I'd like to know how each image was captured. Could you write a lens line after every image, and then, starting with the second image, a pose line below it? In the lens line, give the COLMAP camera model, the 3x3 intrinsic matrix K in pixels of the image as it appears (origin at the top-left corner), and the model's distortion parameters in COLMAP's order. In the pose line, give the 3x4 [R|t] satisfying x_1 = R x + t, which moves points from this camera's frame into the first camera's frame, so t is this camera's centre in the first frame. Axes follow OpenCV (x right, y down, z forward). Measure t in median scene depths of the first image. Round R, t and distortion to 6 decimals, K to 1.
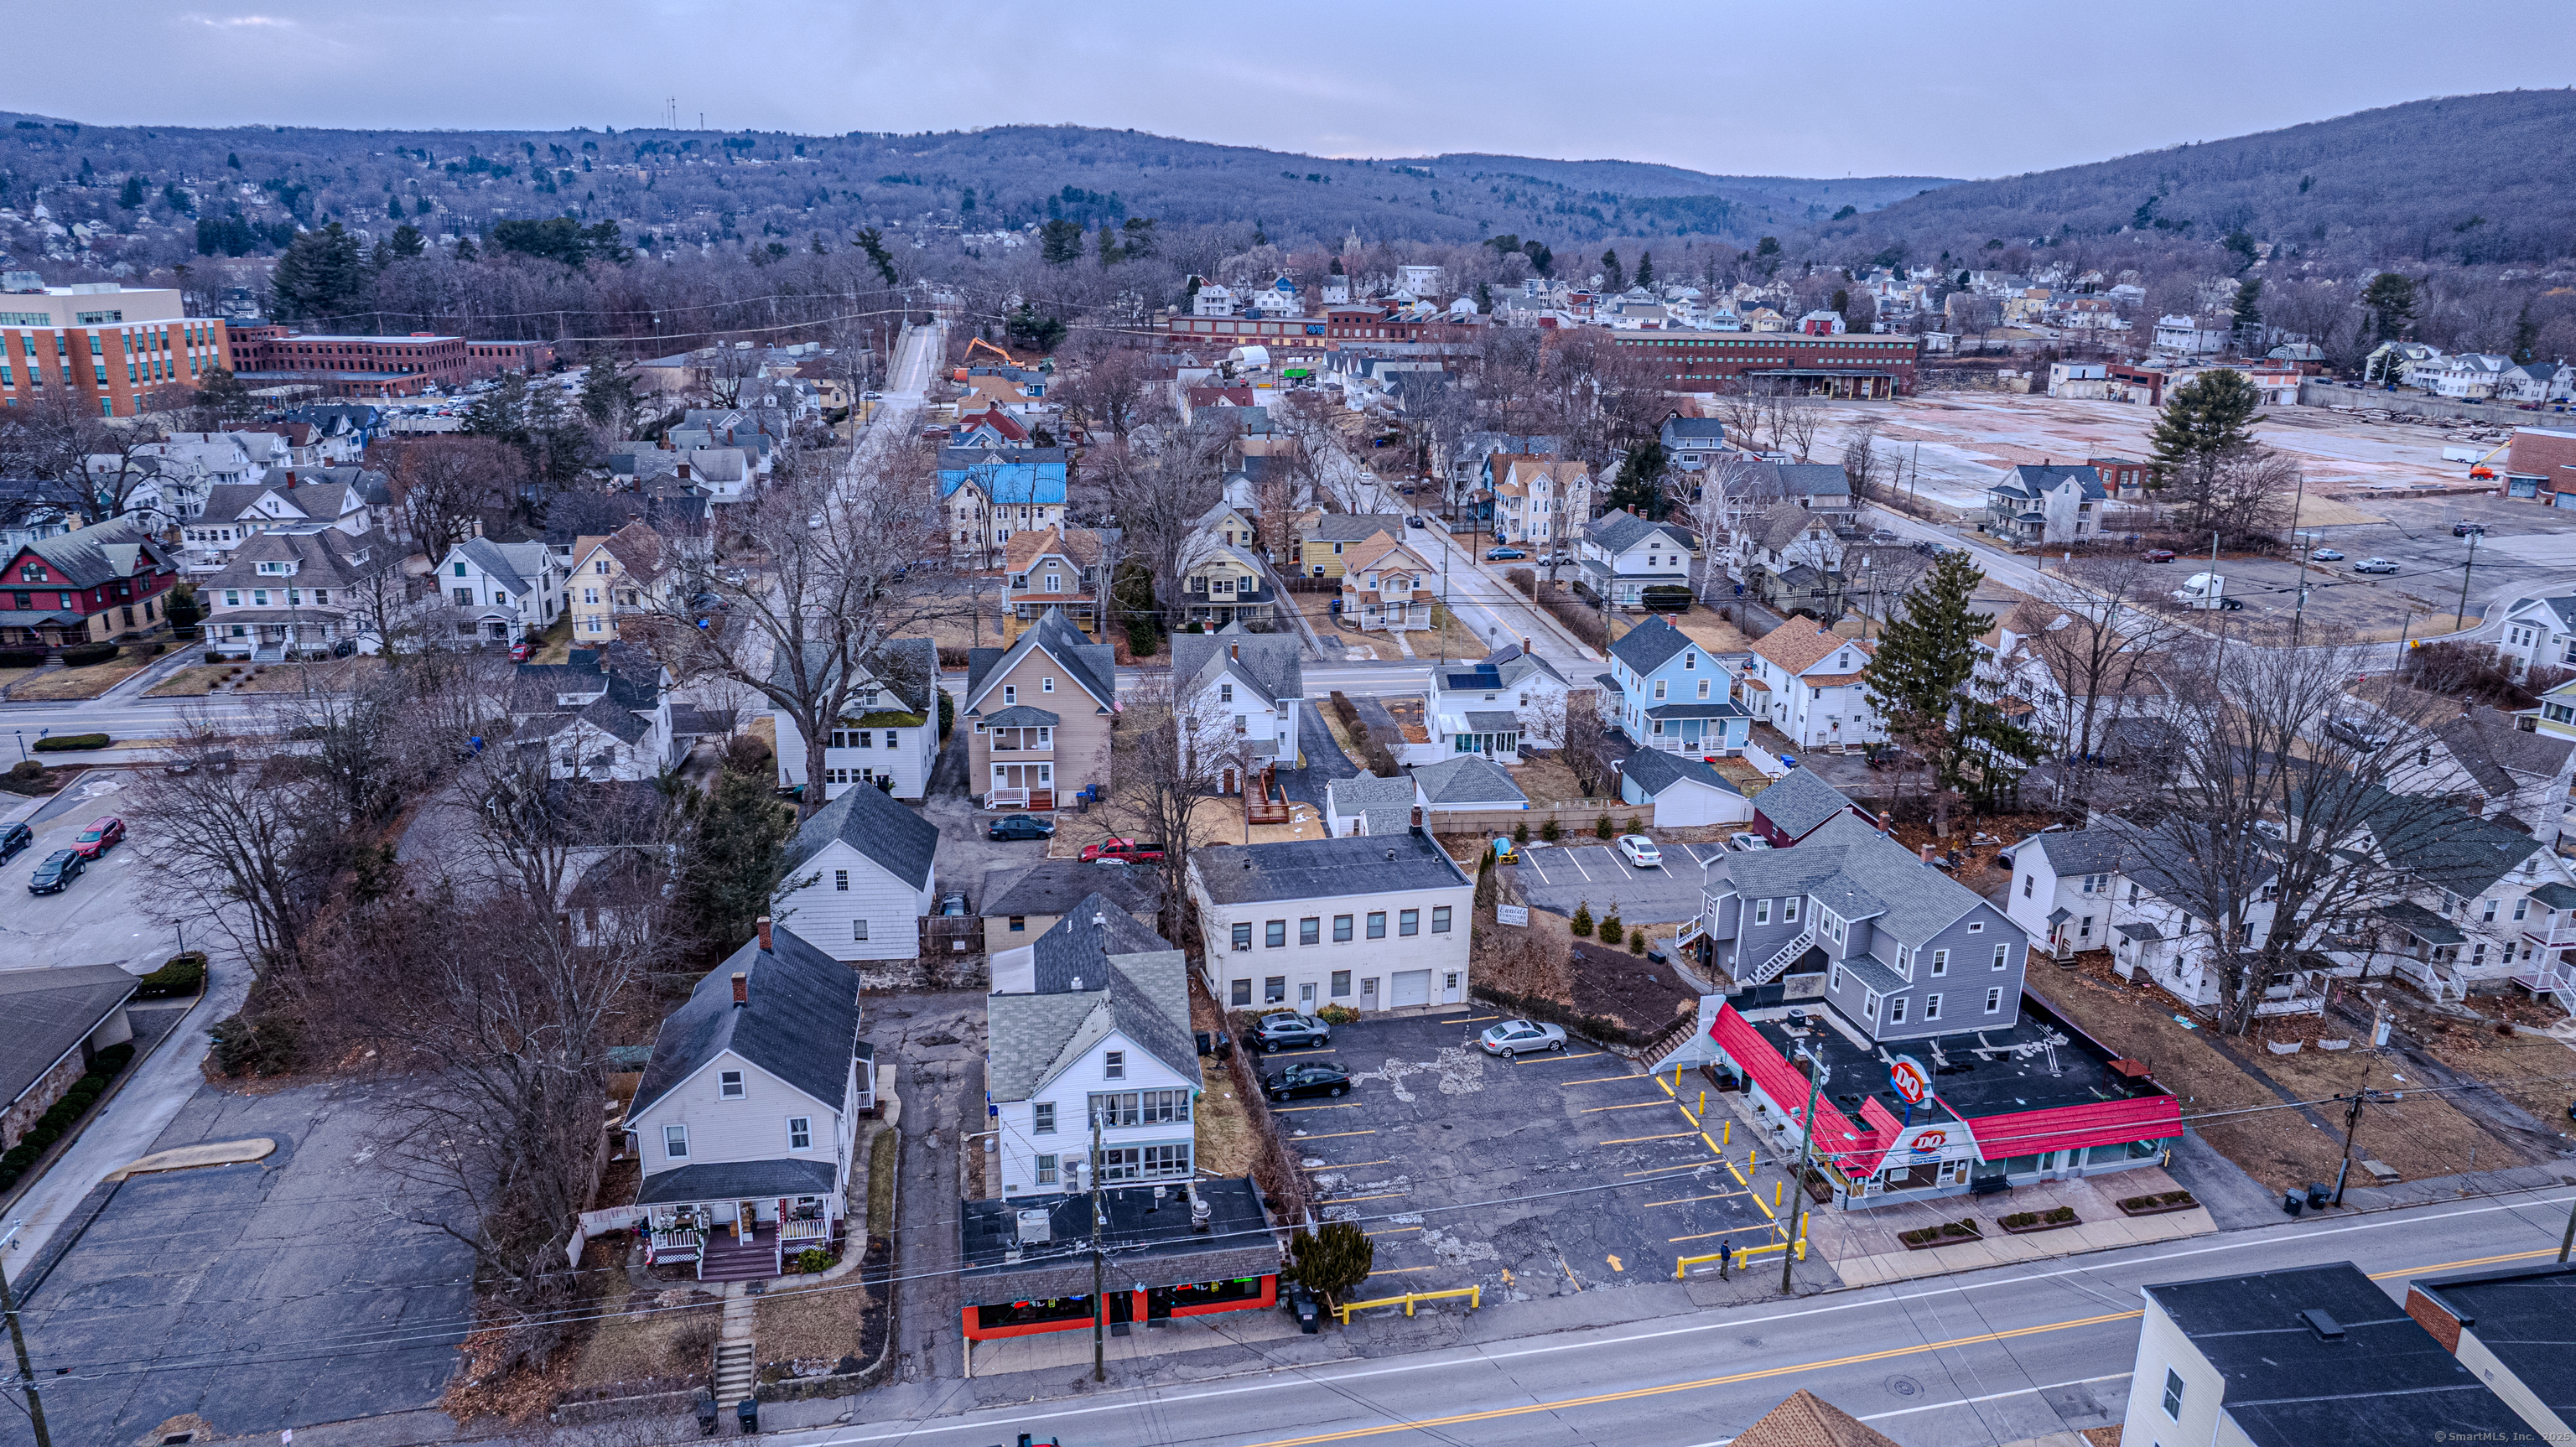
lens RADIAL K [[1657.1, 0, 1291.2], [0, 1657.1, 720.3], [0, 0, 1]] dist [-0.072121, 0.060513]
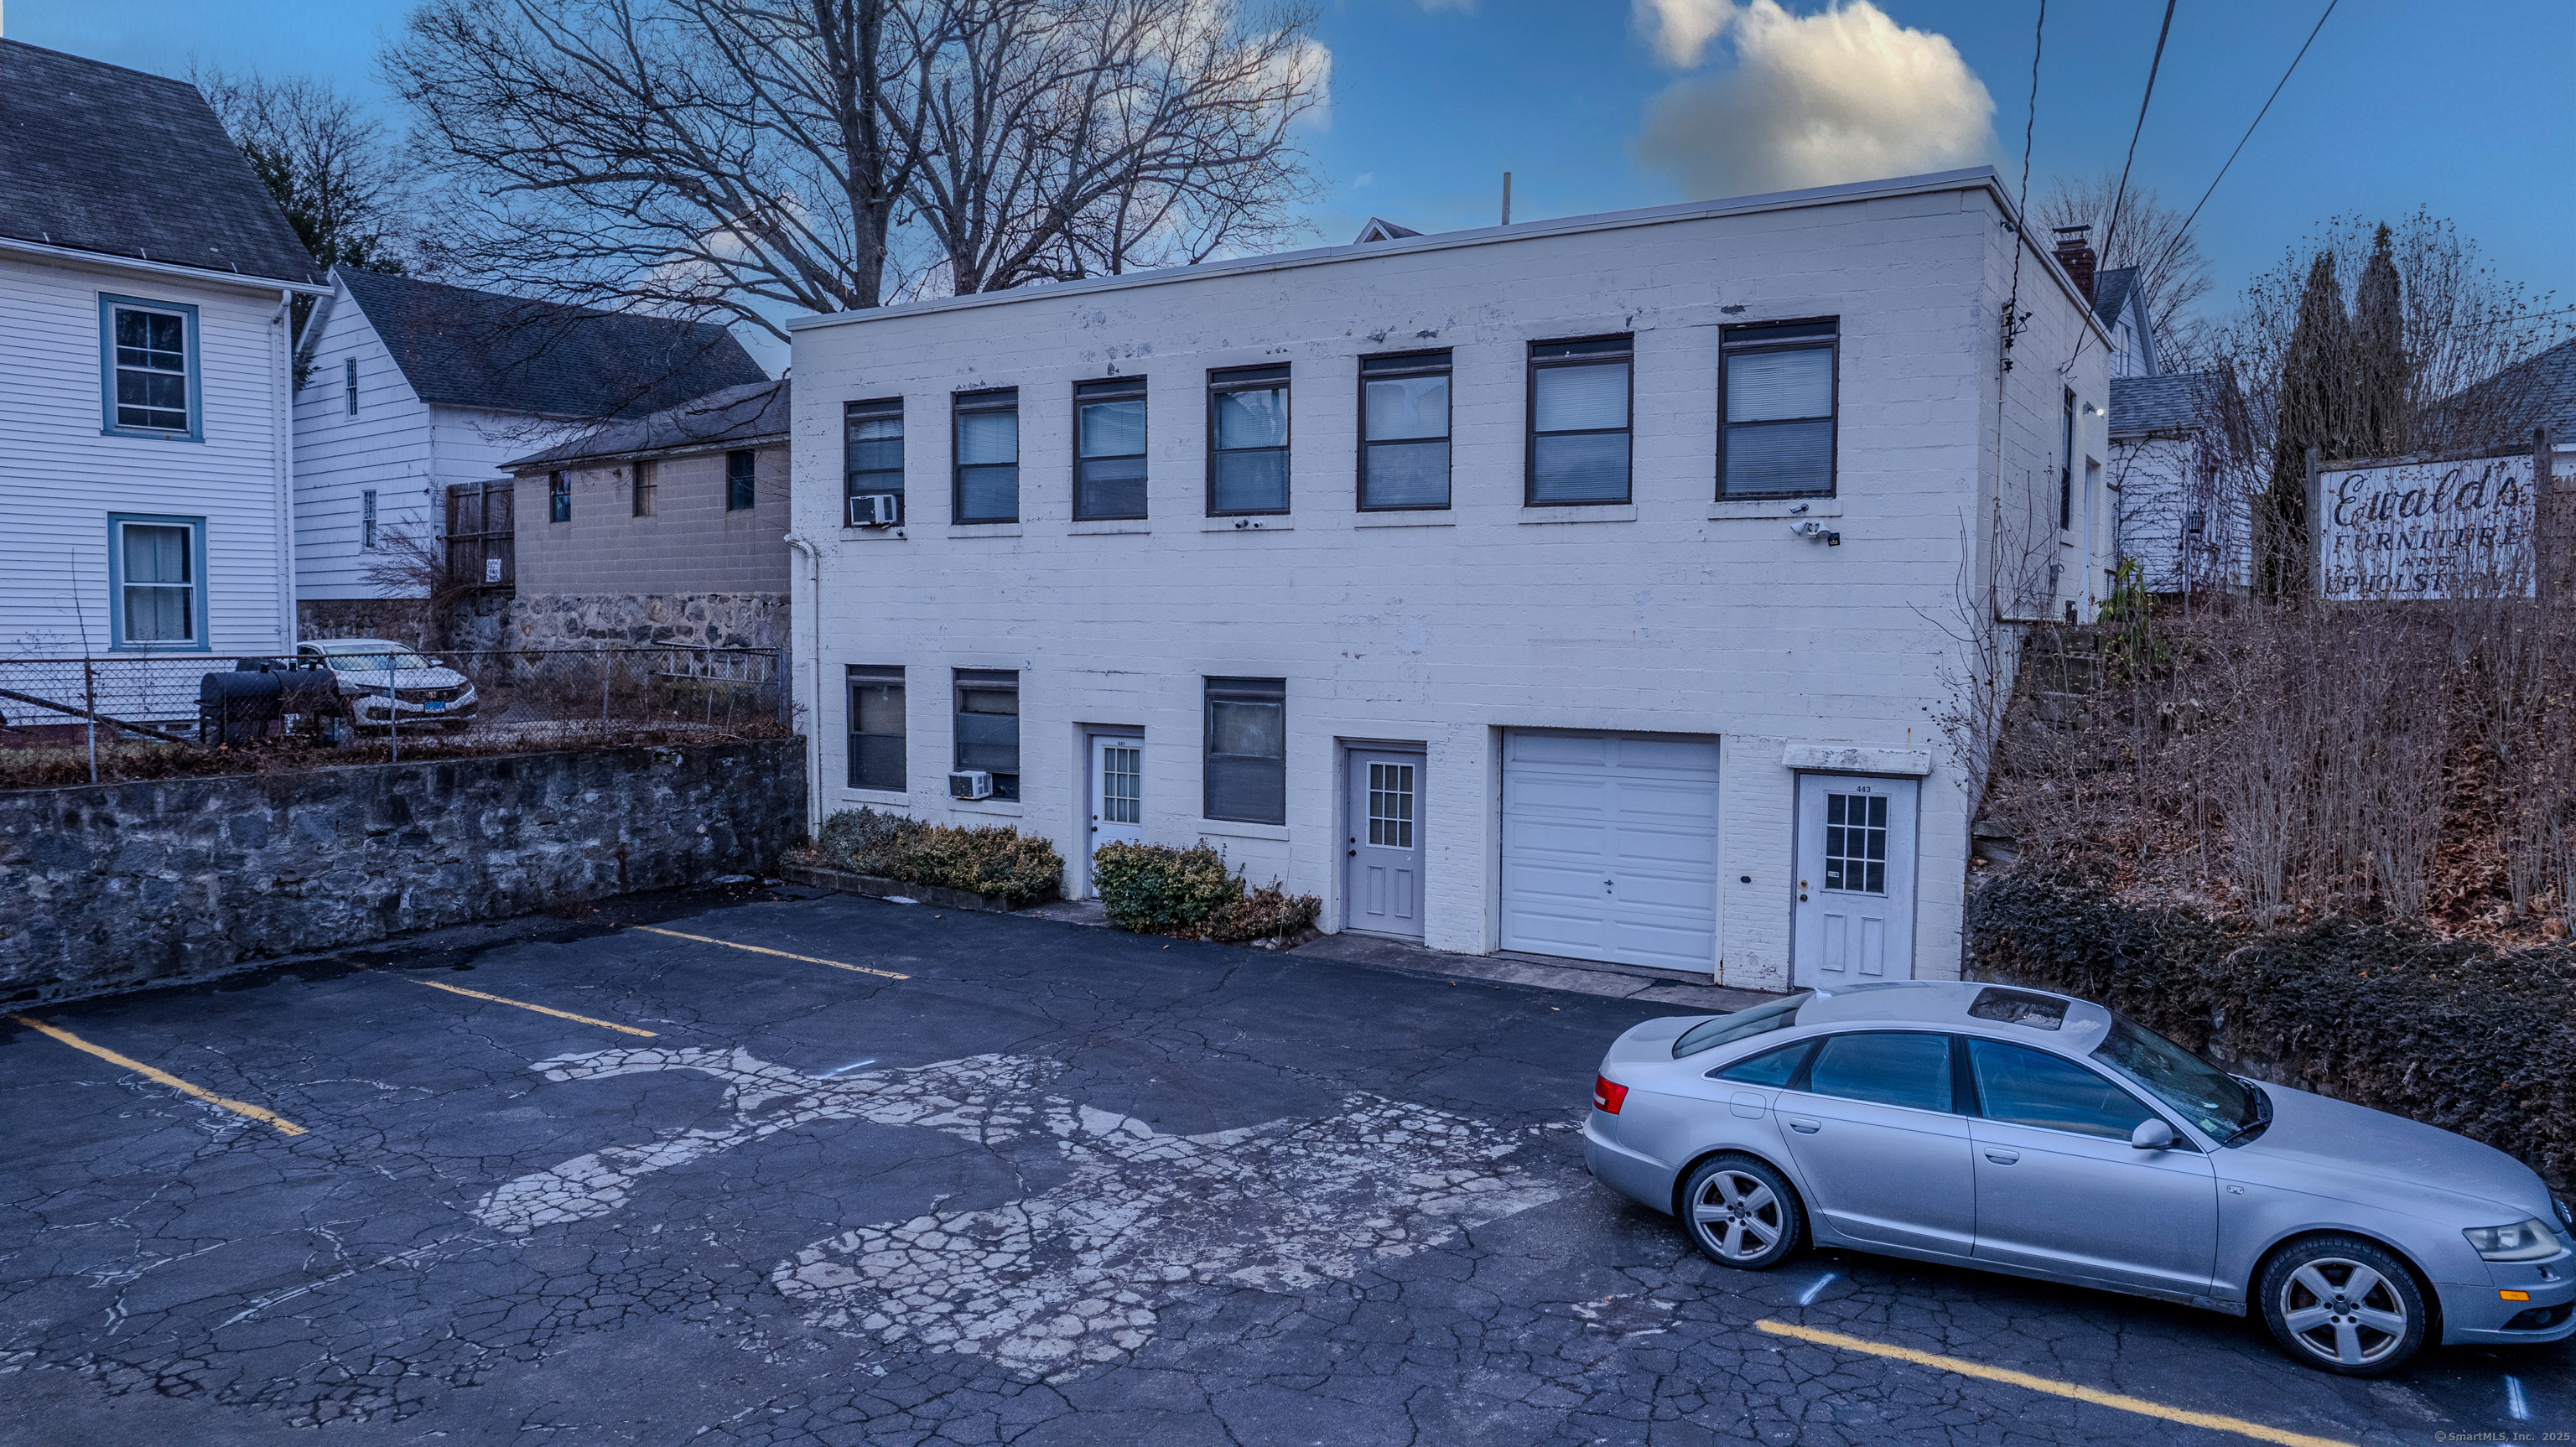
lens RADIAL K [[1657.1, 0, 1285.0], [0, 1657.1, 718.0], [0, 0, 1]] dist [-0.072121, 0.060513]
pose [[0.704274, 0.033473, -0.709139, 0.169942], [-0.204475, 0.966123, -0.157469, 0.182087], [0.679844, 0.255902, 0.687260, 0.850807]]
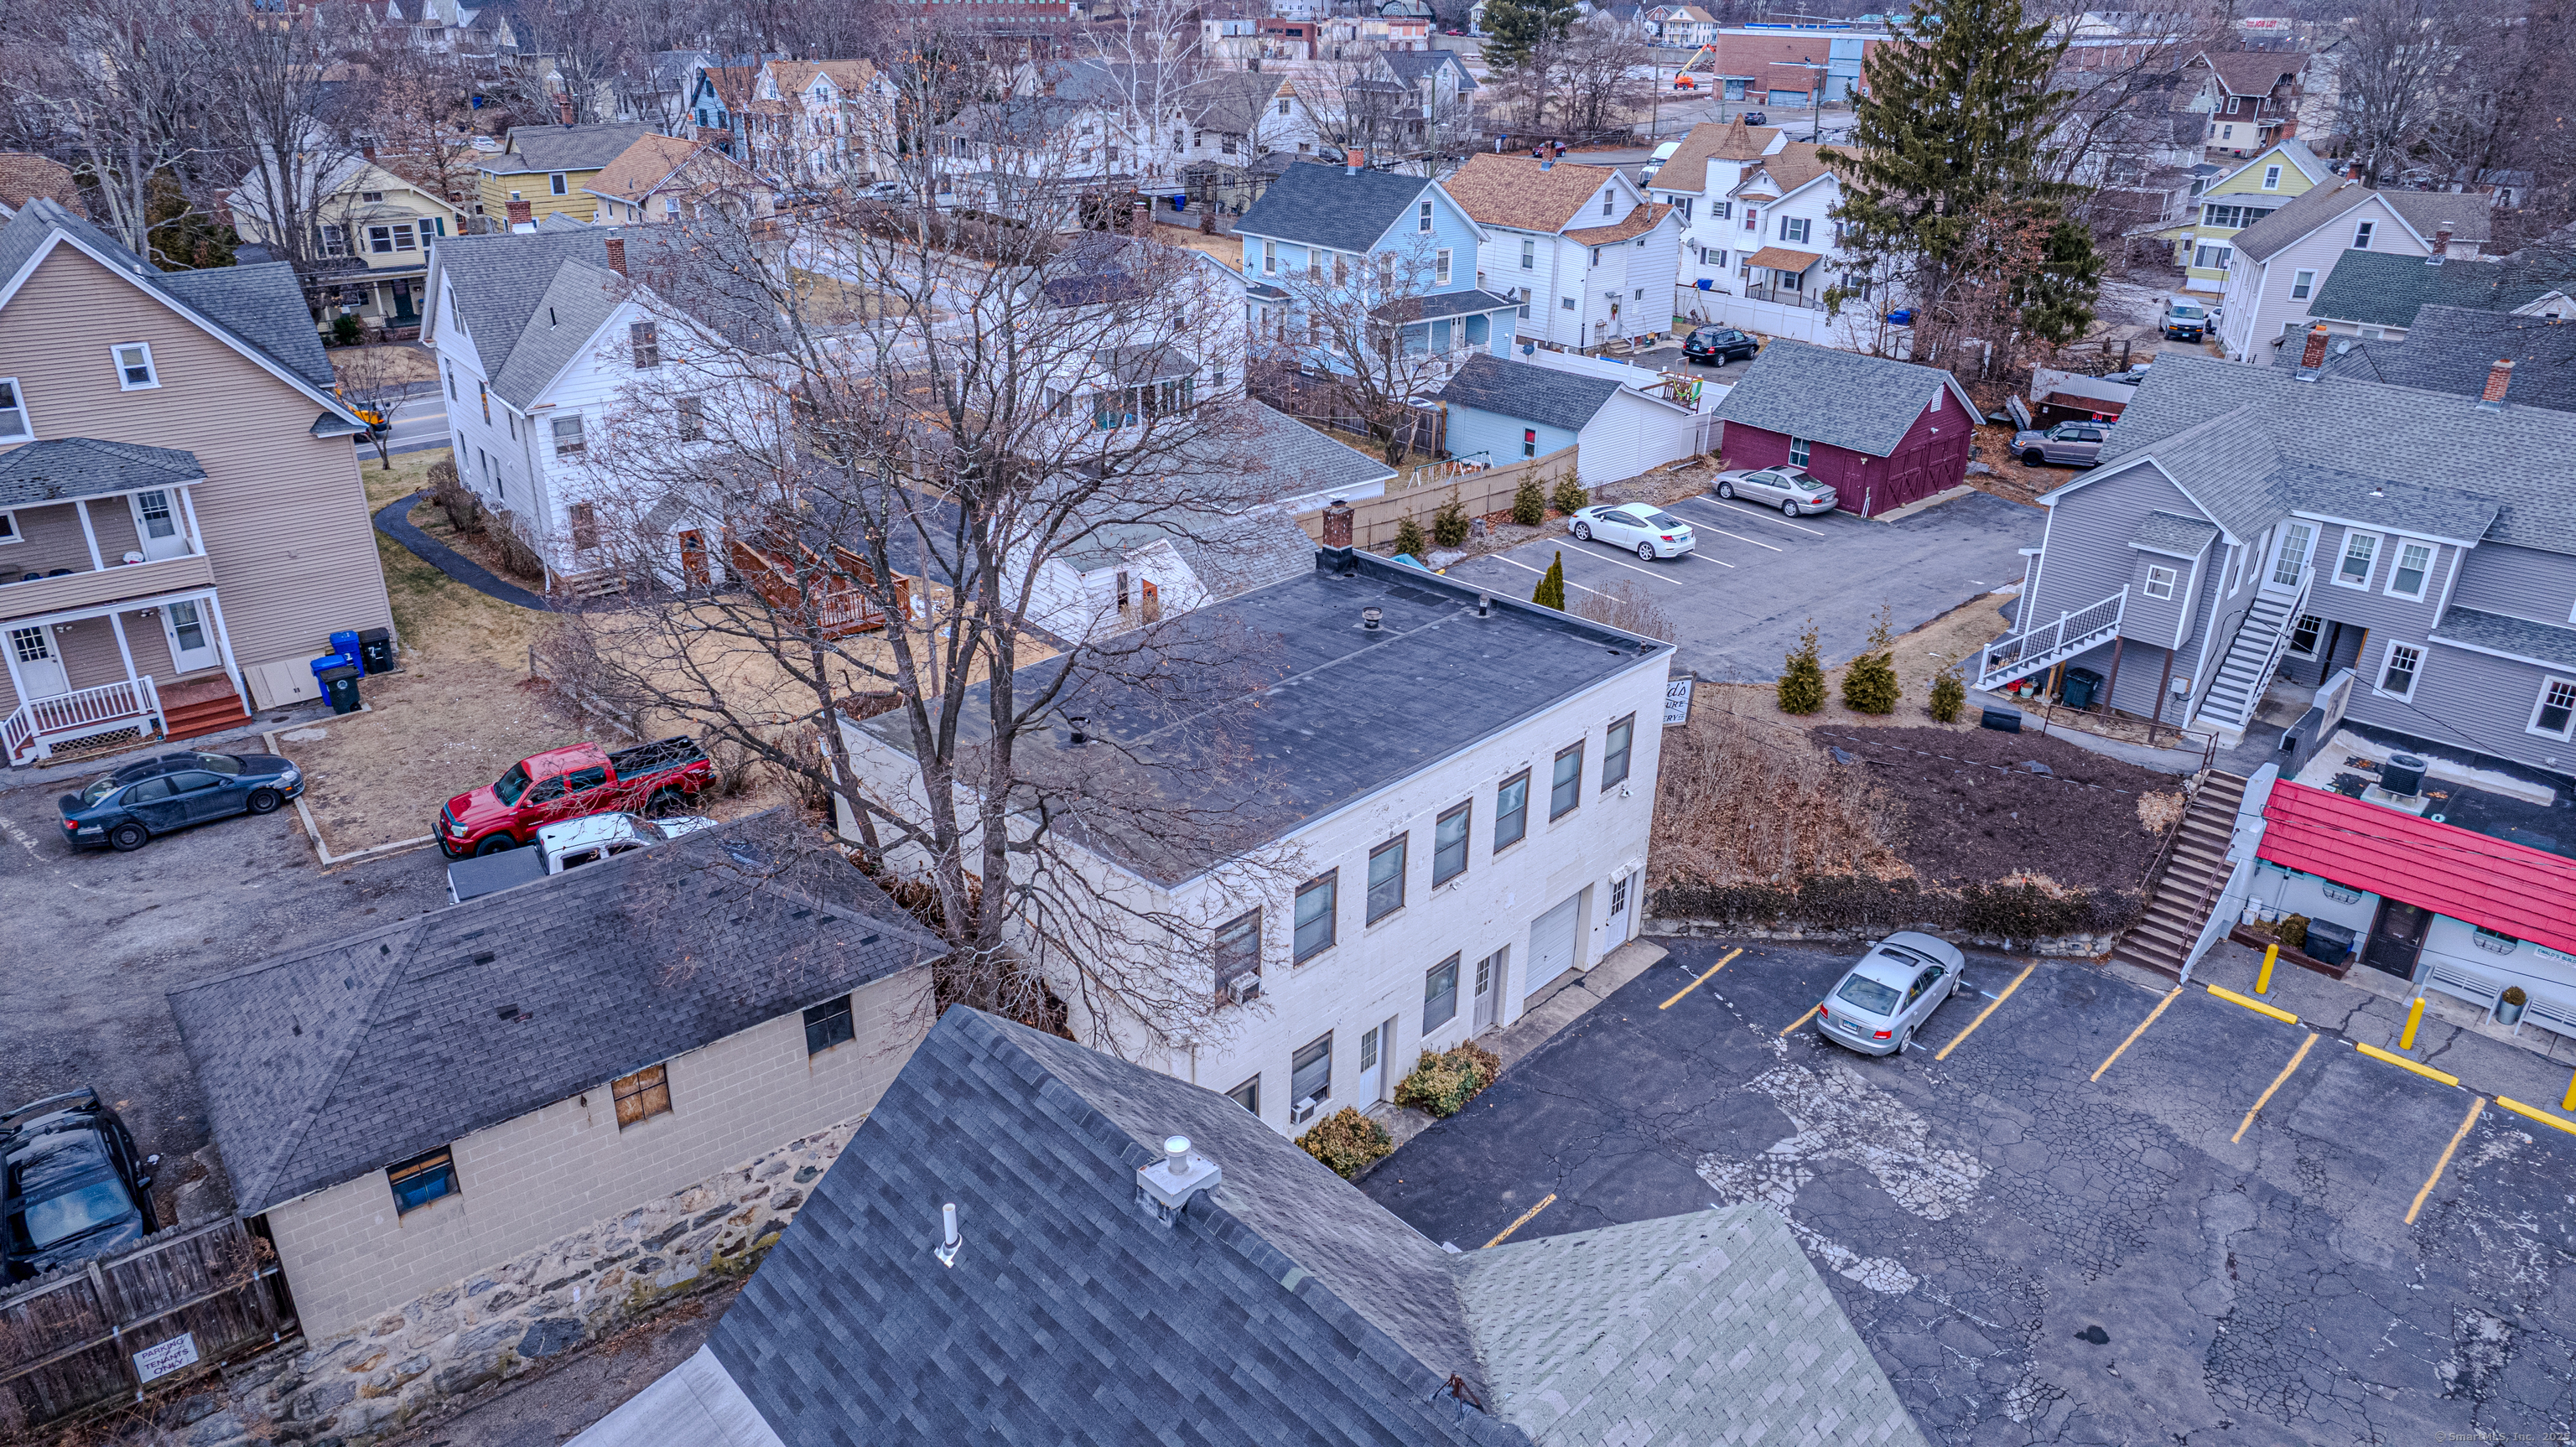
lens RADIAL K [[1657.1, 0, 1289.4], [0, 1657.1, 715.8], [0, 0, 1]] dist [-0.072121, 0.060513]
pose [[0.835601, -0.226345, 0.500538, -0.157890], [0.159742, 0.971912, 0.172827, 0.034075], [-0.525598, -0.064458, 0.848288, 0.706793]]
